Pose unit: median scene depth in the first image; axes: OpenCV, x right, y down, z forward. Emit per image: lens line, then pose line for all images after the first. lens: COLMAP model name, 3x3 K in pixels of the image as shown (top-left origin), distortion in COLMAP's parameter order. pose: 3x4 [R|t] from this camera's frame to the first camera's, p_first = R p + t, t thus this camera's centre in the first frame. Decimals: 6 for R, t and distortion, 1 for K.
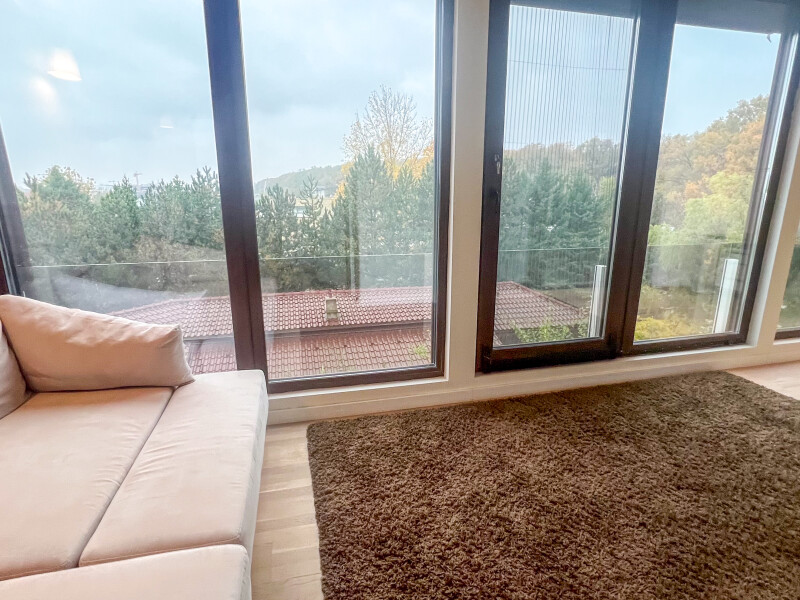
lens RADIAL K [[434.5, 0, 398.6], [0, 434.5, 303.0], [0, 0, 1]] dist [-0.017622, 0.002151]
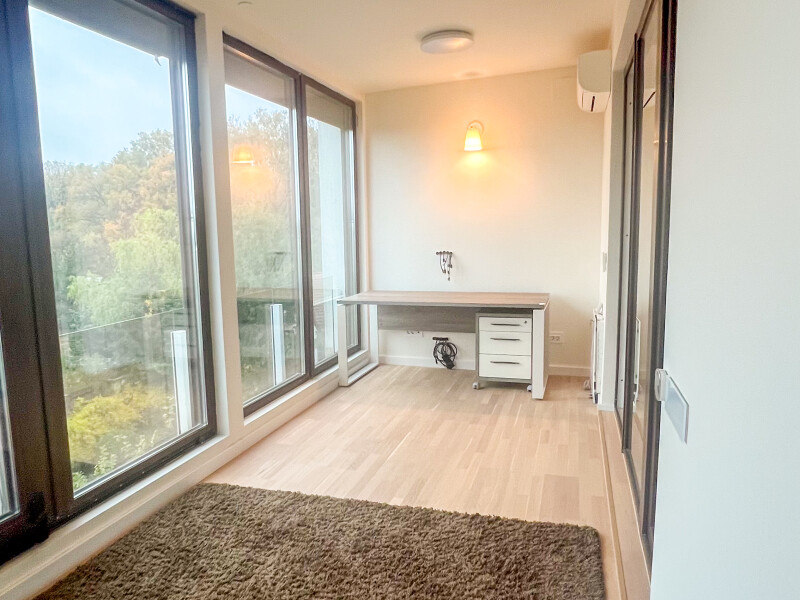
lens RADIAL K [[573.3, 0, 396.0], [0, 573.3, 301.8], [0, 0, 1]] dist [-0.018234, 0.002584]
pose [[0.505343, -0.117205, 0.854922, 0.111700], [0.228953, 0.973436, -0.001881, -0.064306], [-0.831991, 0.196688, 0.518753, 0.144150]]
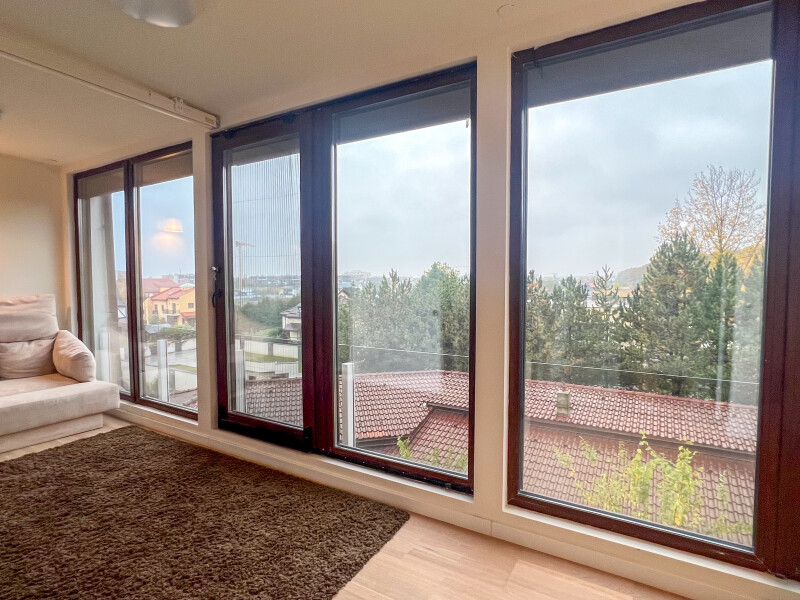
lens RADIAL K [[422.0, 0, 400.0], [0, 422.0, 300.0], [0, 0, 1]] dist [-0.029346, 0.000104]
pose [[0.718458, 0.031146, -0.694873, 1.203551], [-0.173636, 0.975401, -0.135809, -0.112956], [0.673549, 0.218228, 0.706192, 0.340685]]
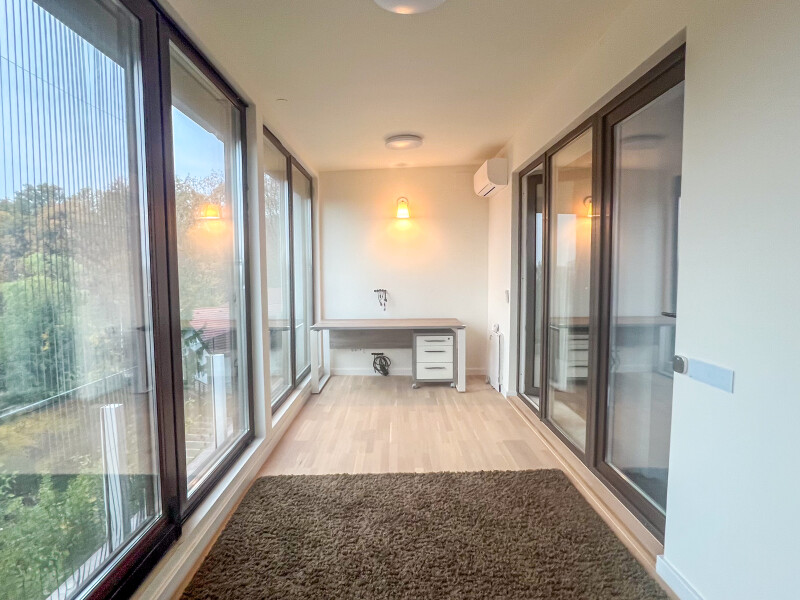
lens RADIAL K [[434.5, 0, 398.6], [0, 434.5, 303.0], [0, 0, 1]] dist [-0.017622, 0.002151]
pose [[0.217771, -0.071112, 0.973406, -0.045055], [0.246426, 0.969035, 0.015662, -0.134352], [-0.944378, 0.236462, 0.228552, 0.407740]]
